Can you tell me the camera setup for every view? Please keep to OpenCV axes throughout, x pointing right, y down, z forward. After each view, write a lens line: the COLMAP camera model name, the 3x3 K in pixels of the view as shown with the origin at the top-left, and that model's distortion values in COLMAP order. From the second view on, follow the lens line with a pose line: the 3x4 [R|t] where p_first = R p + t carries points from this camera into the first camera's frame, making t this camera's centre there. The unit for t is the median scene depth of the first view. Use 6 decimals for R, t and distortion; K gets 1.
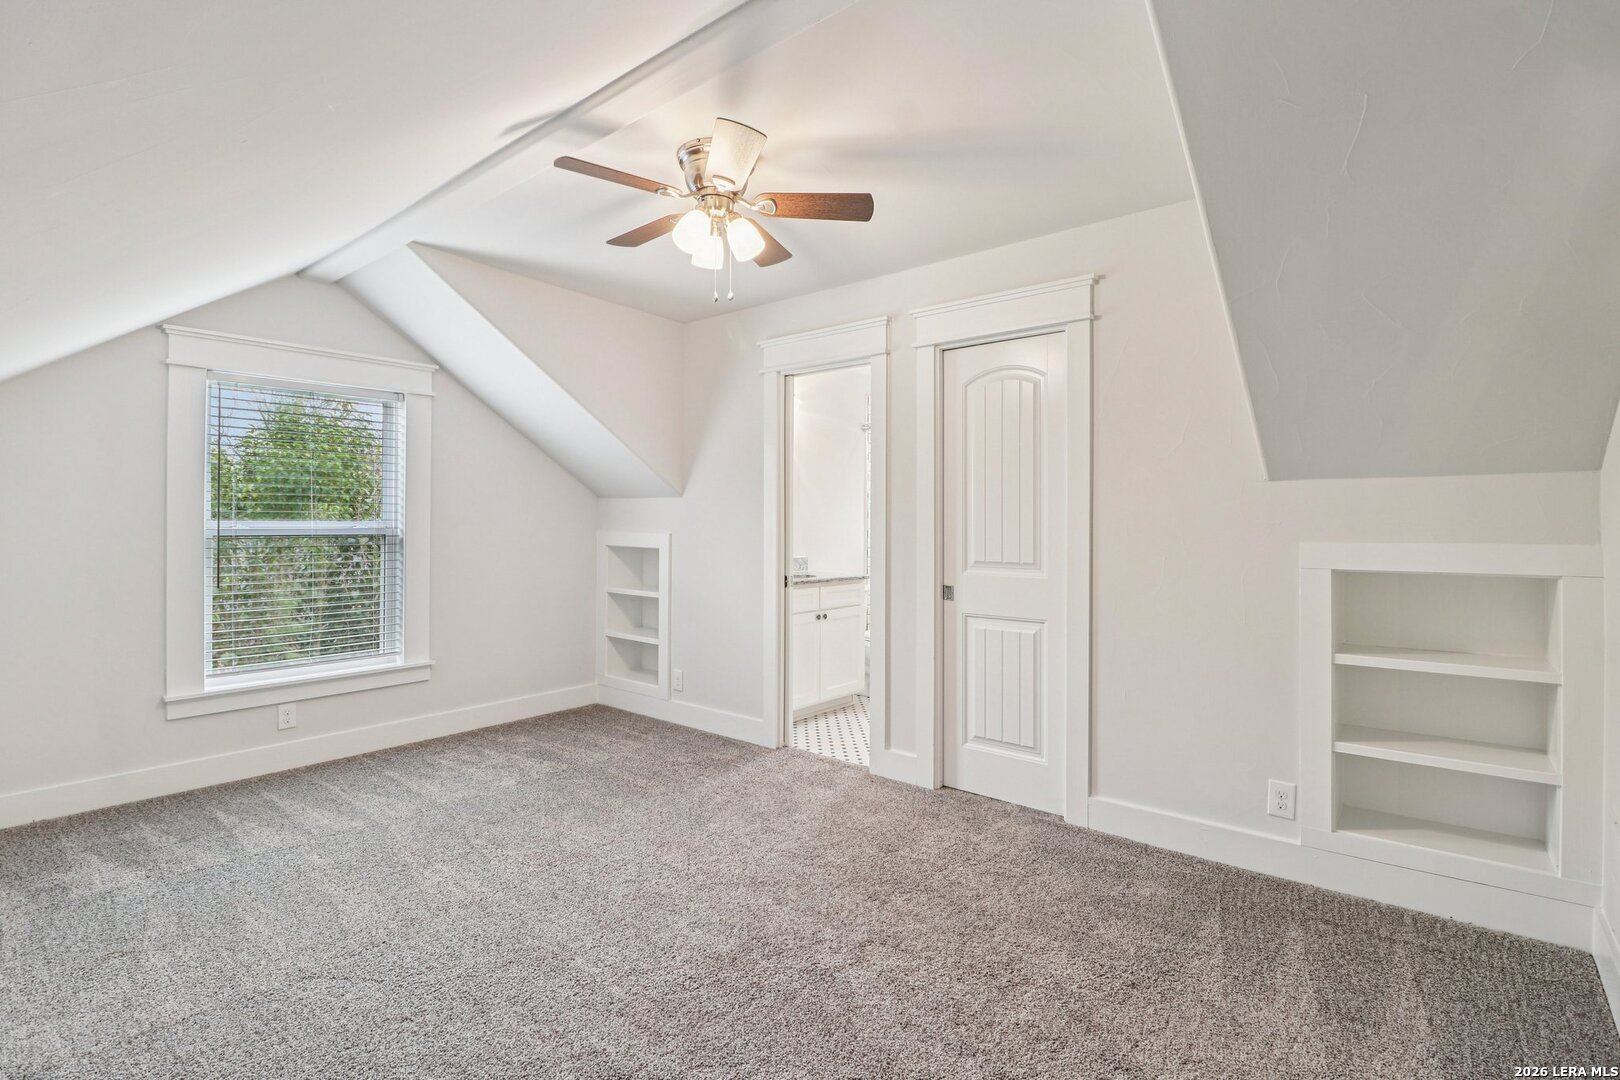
lens RADIAL K [[751.3, 0, 796.6], [0, 751.3, 520.8], [0, 0, 1]] dist [-0.000827, -0.015177]
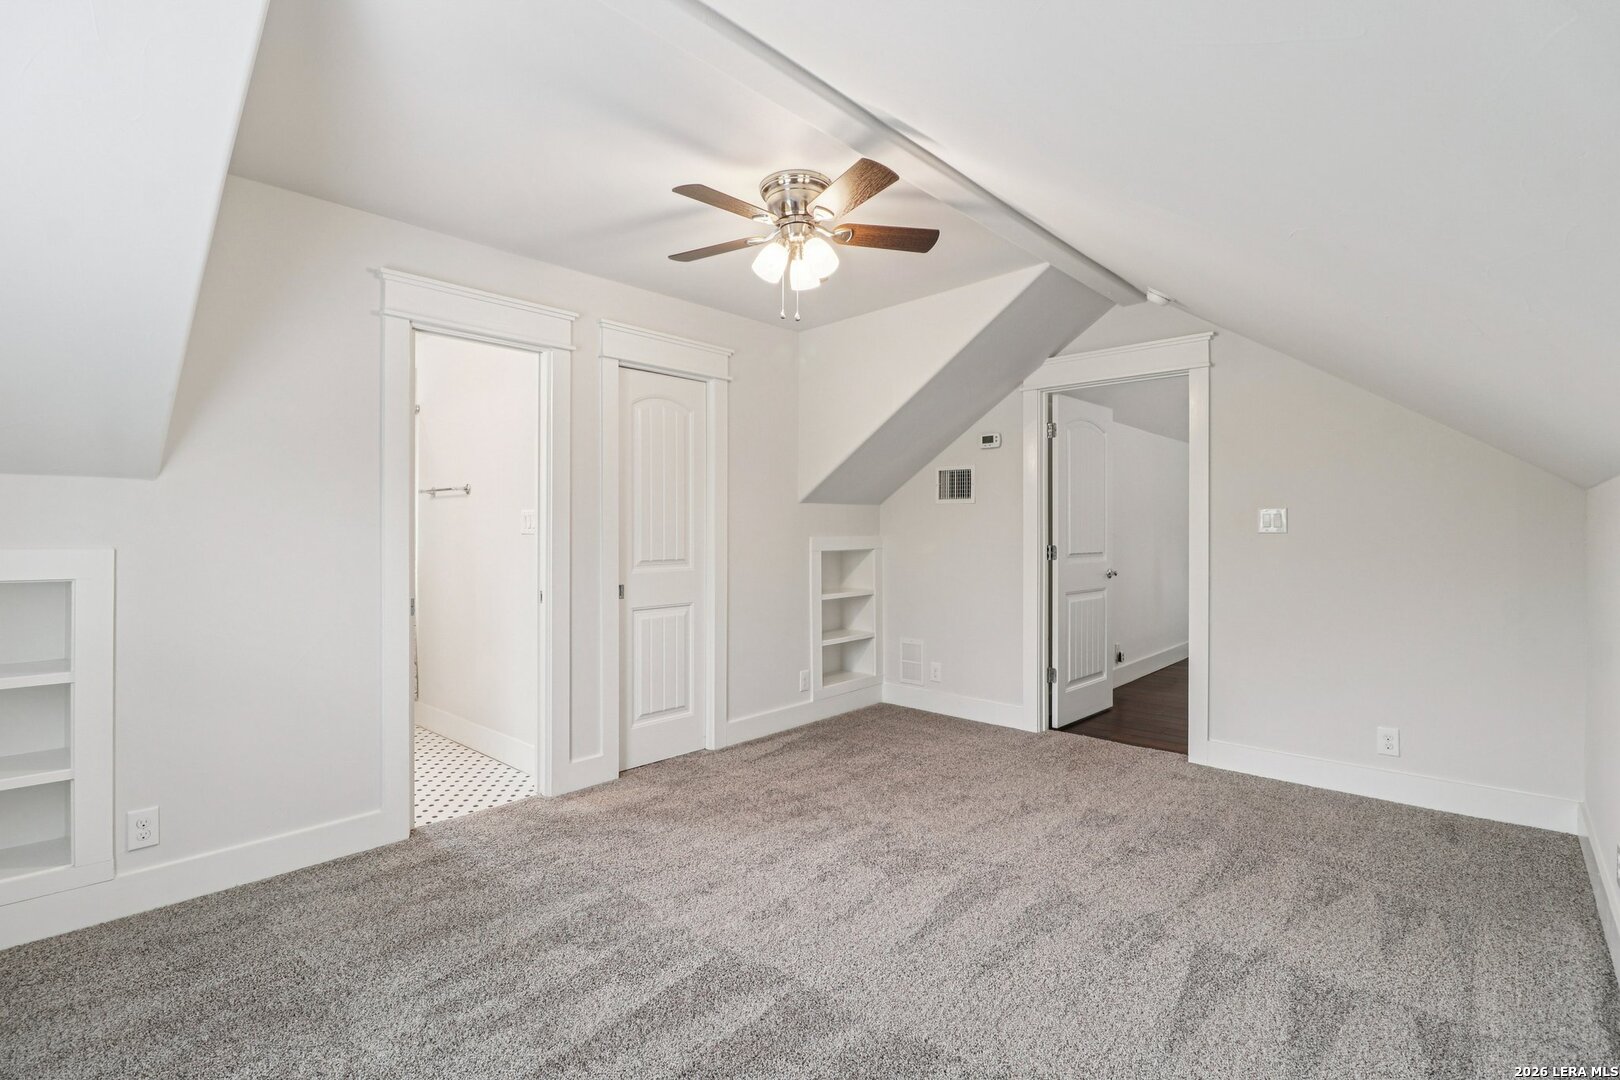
lens RADIAL K [[751.3, 0, 796.6], [0, 751.3, 520.8], [0, 0, 1]] dist [-0.000827, -0.015177]
pose [[0.055045, 0.003656, 0.998477, -0.878634], [-0.004957, 0.999982, -0.003389, -0.003695], [-0.998472, -0.004763, 0.055062, 0.702108]]
